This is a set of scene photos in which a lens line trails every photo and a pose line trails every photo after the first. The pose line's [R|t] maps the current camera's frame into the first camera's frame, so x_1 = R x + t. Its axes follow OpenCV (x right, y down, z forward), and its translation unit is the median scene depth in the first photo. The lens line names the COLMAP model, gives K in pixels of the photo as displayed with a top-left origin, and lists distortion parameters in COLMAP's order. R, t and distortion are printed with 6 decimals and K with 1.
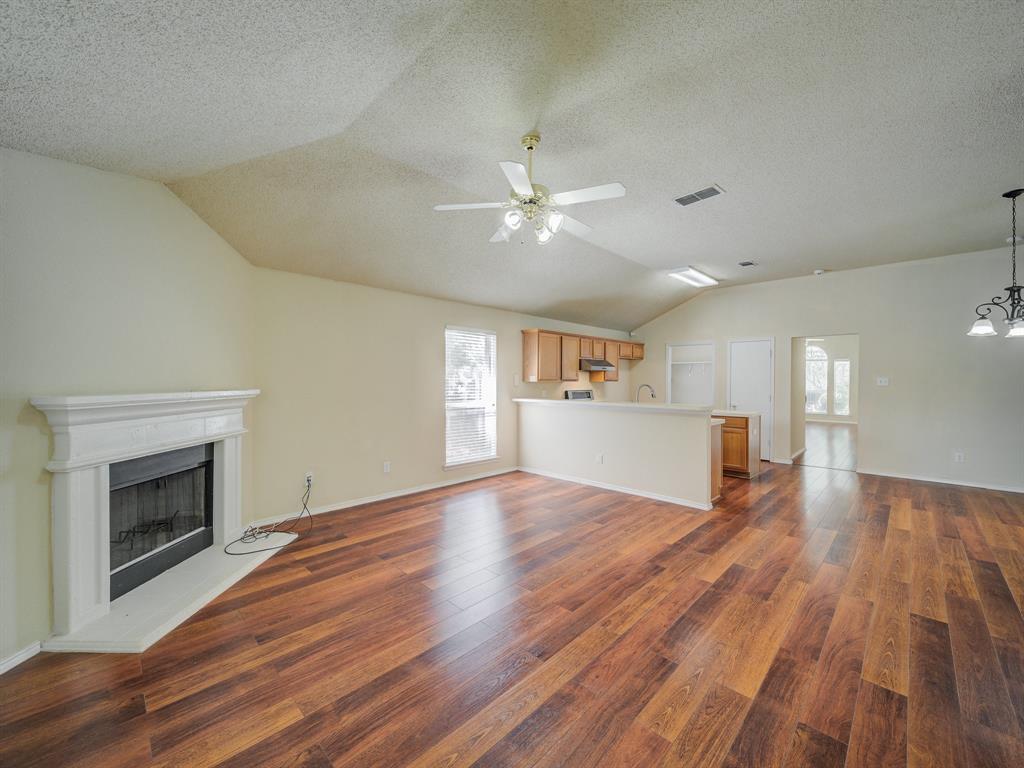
lens RADIAL K [[407.5, 0, 505.0], [0, 407.5, 378.6], [0, 0, 1]] dist [-0.003213, -0.001364]
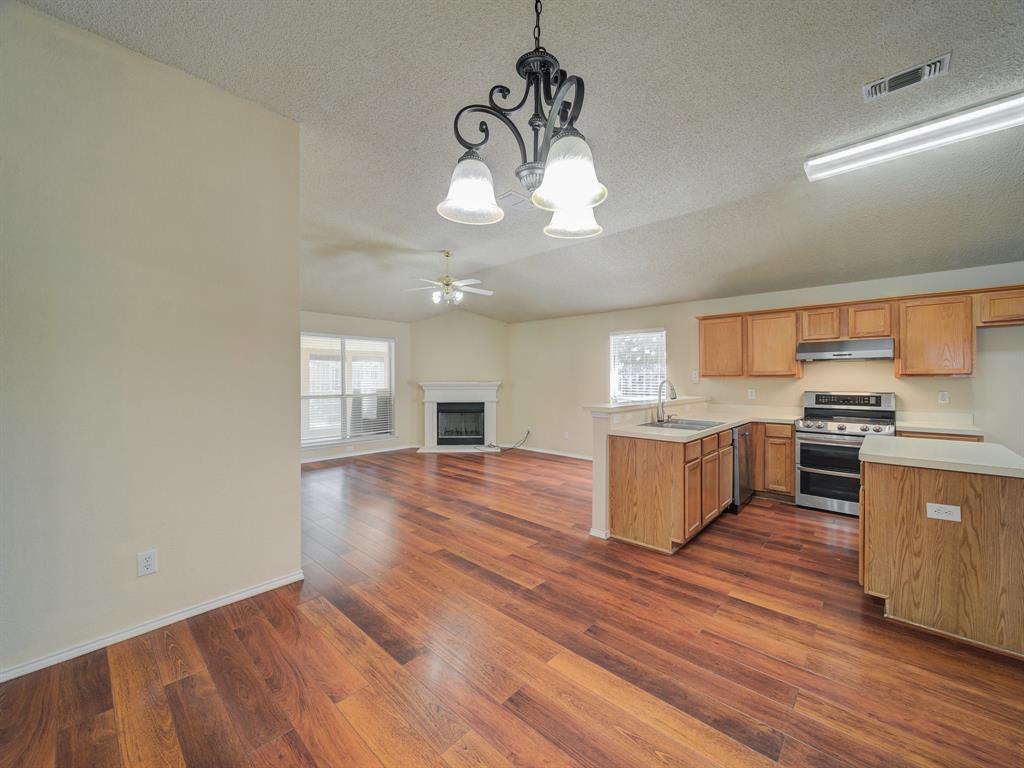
lens RADIAL K [[407.5, 0, 508.0], [0, 407.5, 379.3], [0, 0, 1]] dist [-0.003213, -0.001364]
pose [[0.028952, -0.000989, -0.999580, 1.664344], [0.004579, 0.999989, -0.000856, 0.015045], [0.999570, -0.004553, 0.028957, 1.029913]]
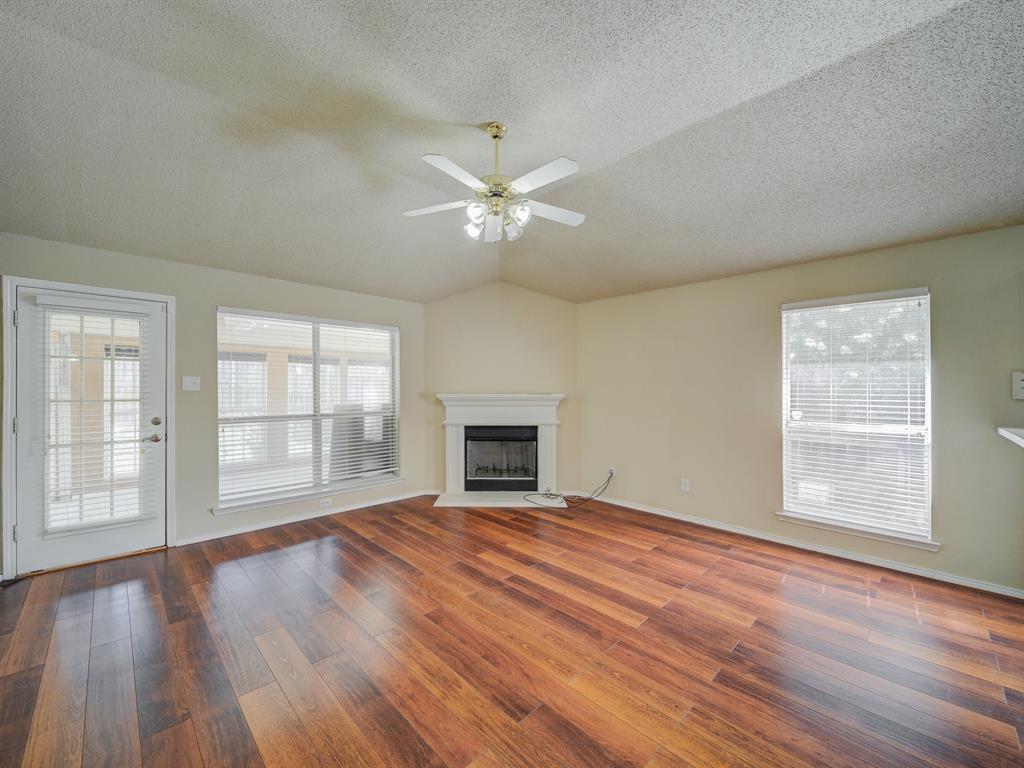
lens RADIAL K [[407.5, 0, 509.1], [0, 407.5, 389.8], [0, 0, 1]] dist [-0.003213, -0.001364]
pose [[-0.009957, 0.002039, -0.999948, 0.832941], [0.004155, 0.999989, 0.001998, 0.009236], [0.999942, -0.004134, -0.009965, 0.870887]]
